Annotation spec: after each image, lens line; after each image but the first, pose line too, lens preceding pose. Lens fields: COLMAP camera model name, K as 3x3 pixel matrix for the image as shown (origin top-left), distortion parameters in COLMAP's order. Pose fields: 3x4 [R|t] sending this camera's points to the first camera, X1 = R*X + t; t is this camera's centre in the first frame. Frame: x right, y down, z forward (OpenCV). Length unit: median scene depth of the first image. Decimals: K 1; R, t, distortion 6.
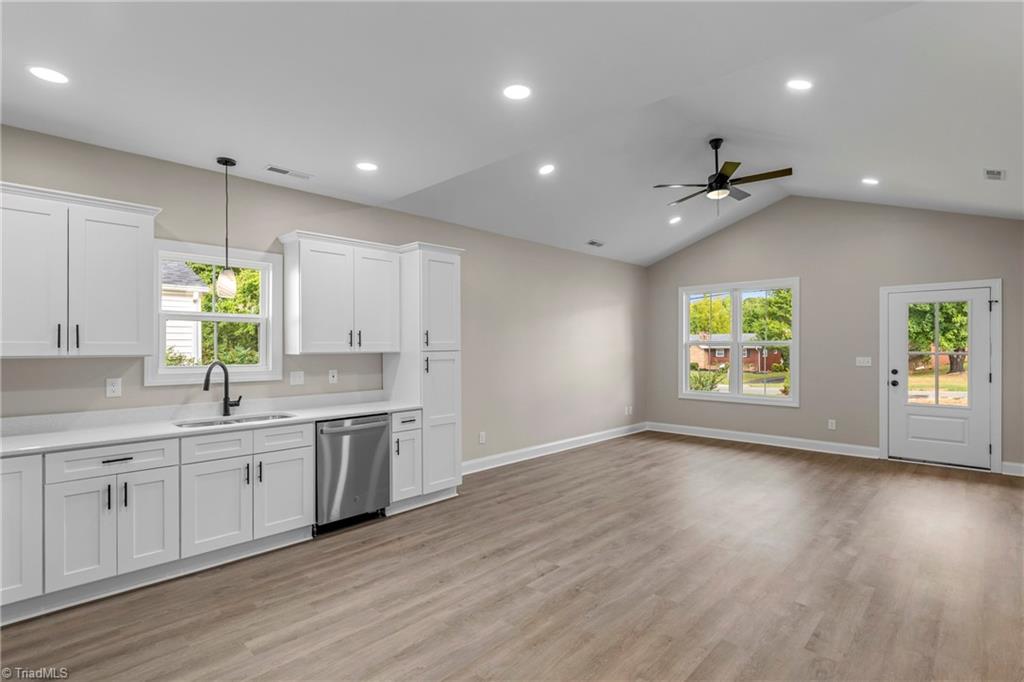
lens RADIAL K [[498.1, 0, 511.2], [0, 498.1, 345.4], [0, 0, 1]] dist [0.000851, -0.000106]
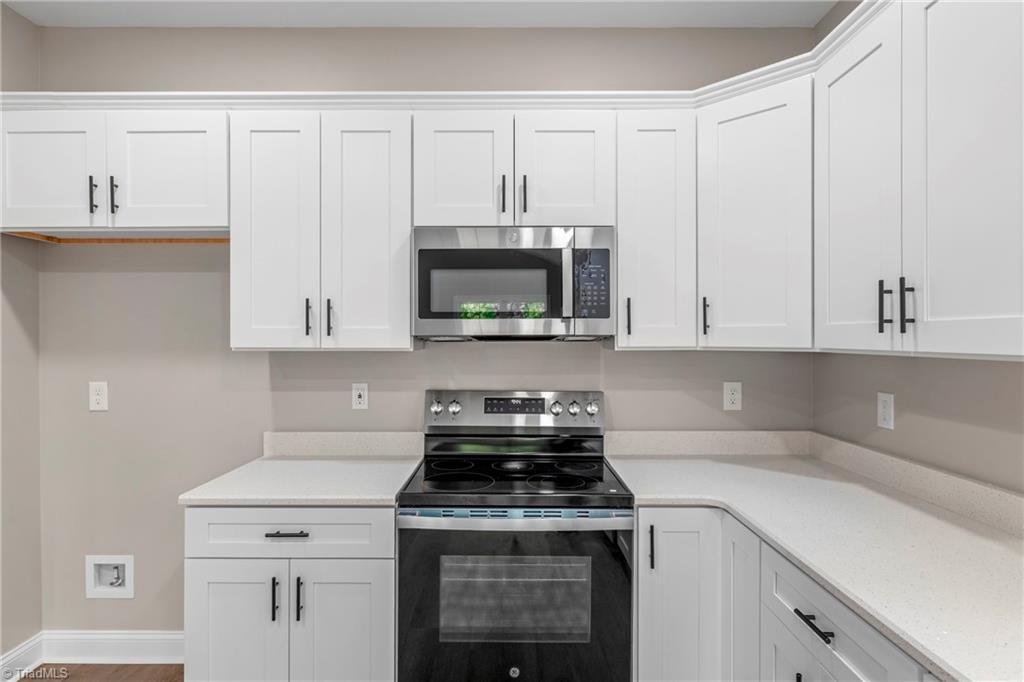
lens RADIAL K [[565.0, 0, 512.0], [0, 565.0, 341.0], [0, 0, 1]] dist [0.000729, 0.000629]
pose [[-0.718123, 0.006988, -0.695881, -0.197146], [0.005401, 0.999975, 0.004468, 0.004916], [0.695895, -0.000550, -0.718143, 0.704244]]
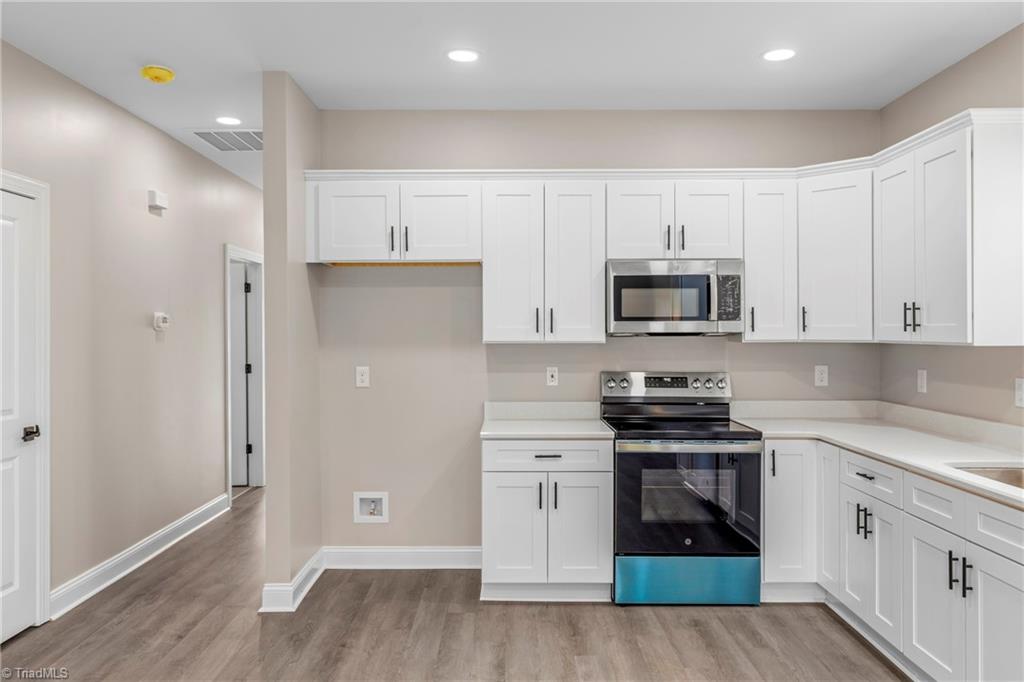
lens RADIAL K [[773.1, 0, 510.1], [0, 773.1, 336.8], [0, 0, 1]] dist [-0.003536, 0.003291]
pose [[-0.717364, 0.009520, -0.696633, 0.272496], [0.007517, 0.999954, 0.005925, 0.000743], [0.696658, -0.000986, -0.717403, 0.904877]]
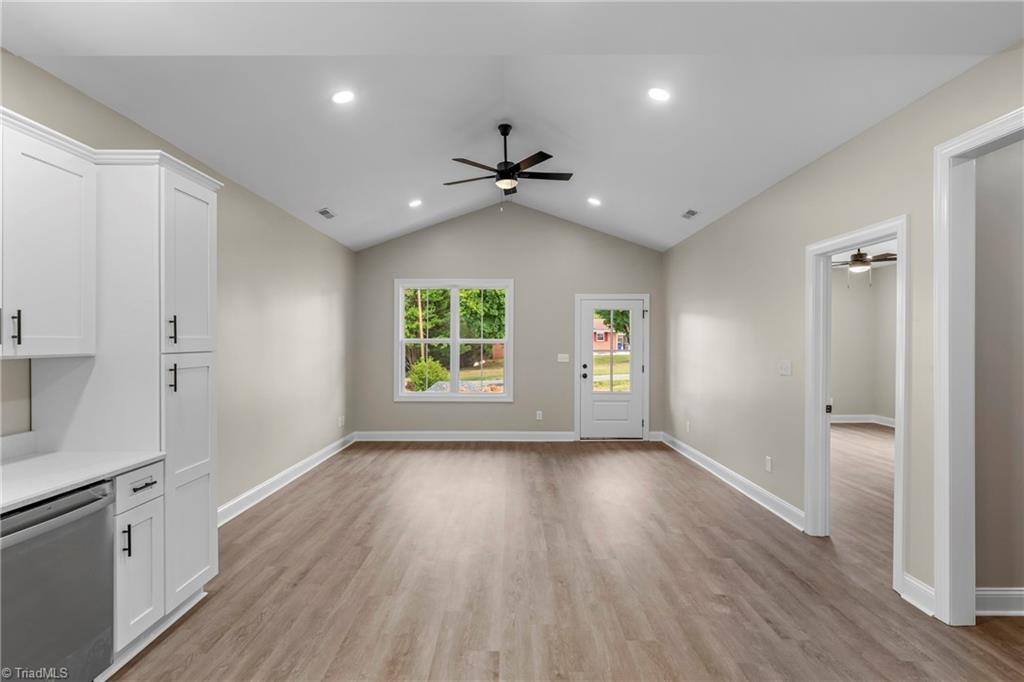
lens RADIAL K [[518.4, 0, 509.6], [0, 518.4, 341.6], [0, 0, 1]] dist [0.001855, 0.000475]
pose [[0.721590, 0.005497, 0.692299, -0.283549], [-0.004198, 0.999985, -0.003565, -0.000548], [-0.692308, -0.000333, 0.721602, 0.309352]]
